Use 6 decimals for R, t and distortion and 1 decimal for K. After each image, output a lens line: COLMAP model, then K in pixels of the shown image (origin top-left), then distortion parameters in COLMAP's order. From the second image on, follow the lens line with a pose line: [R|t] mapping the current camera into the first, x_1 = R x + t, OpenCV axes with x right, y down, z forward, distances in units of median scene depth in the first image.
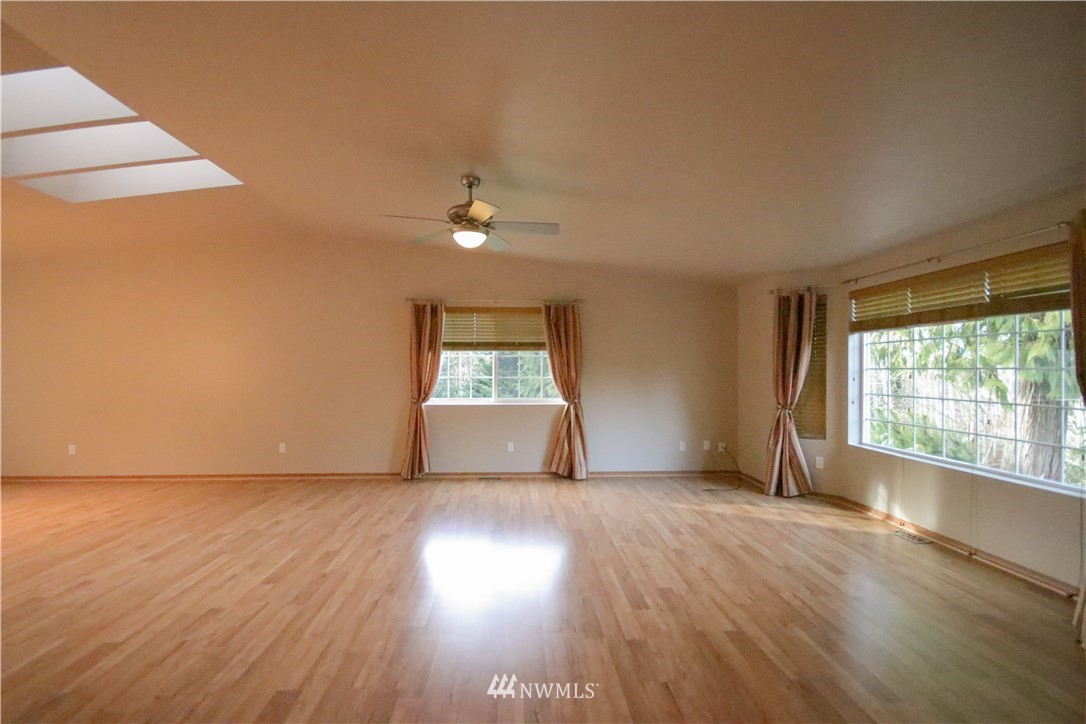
lens RADIAL K [[500.5, 0, 536.2], [0, 500.5, 374.3], [0, 0, 1]] dist [0.000407, -0.009115]
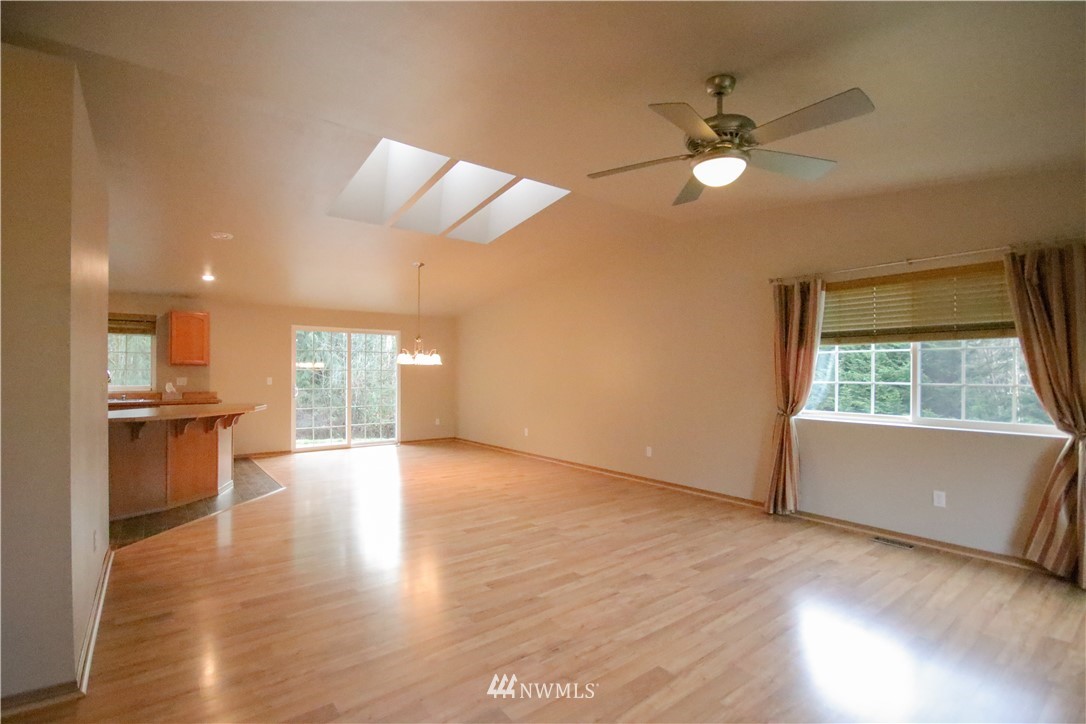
lens RADIAL K [[500.5, 0, 536.2], [0, 500.5, 374.3], [0, 0, 1]] dist [0.000407, -0.009115]
pose [[0.576574, 0.004945, -0.817030, 0.167276], [-0.011810, 0.999928, -0.002282, 0.001057], [0.816959, 0.010965, 0.576591, 0.261831]]
